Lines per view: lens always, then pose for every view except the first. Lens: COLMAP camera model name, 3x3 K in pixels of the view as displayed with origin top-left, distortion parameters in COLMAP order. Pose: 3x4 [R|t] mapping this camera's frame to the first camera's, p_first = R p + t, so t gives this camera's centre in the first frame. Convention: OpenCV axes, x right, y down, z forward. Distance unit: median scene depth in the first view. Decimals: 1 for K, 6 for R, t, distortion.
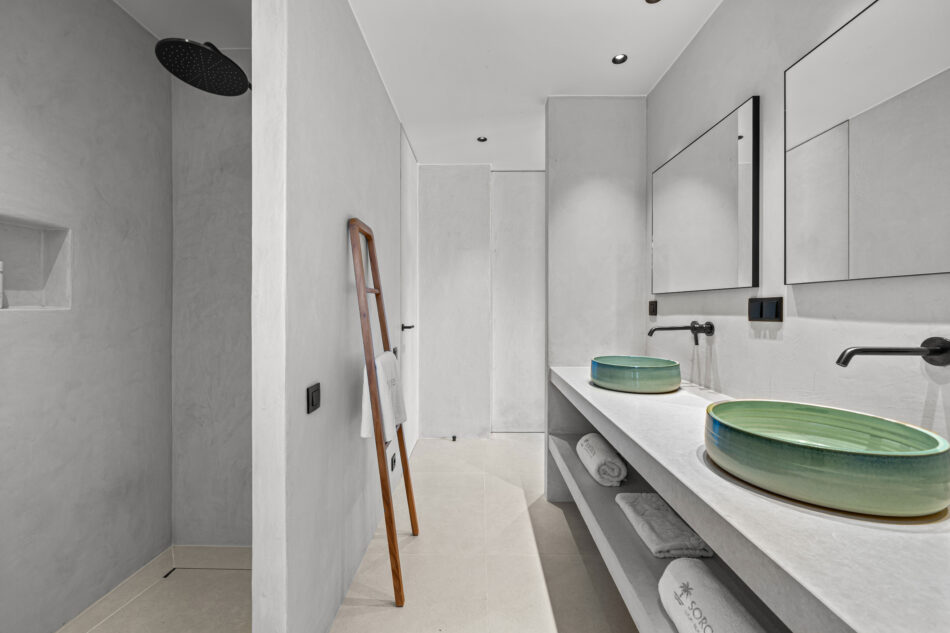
lens RADIAL K [[384.1, 0, 475.3], [0, 384.1, 304.6], [0, 0, 1]] dist [-0.000038, -0.000006]
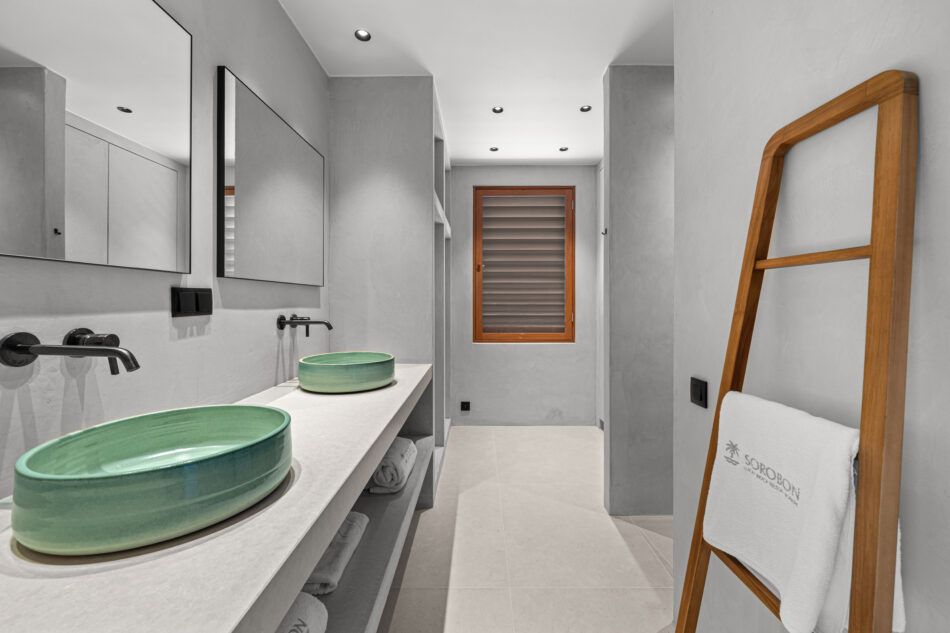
lens RADIAL K [[384.1, 0, 475.3], [0, 384.1, 304.6], [0, 0, 1]] dist [-0.000038, -0.000006]
pose [[-0.999955, 0.006043, -0.007381, 0.141533], [0.006065, 0.999977, -0.002936, 0.025100], [0.007363, -0.002980, -0.999968, 1.841894]]
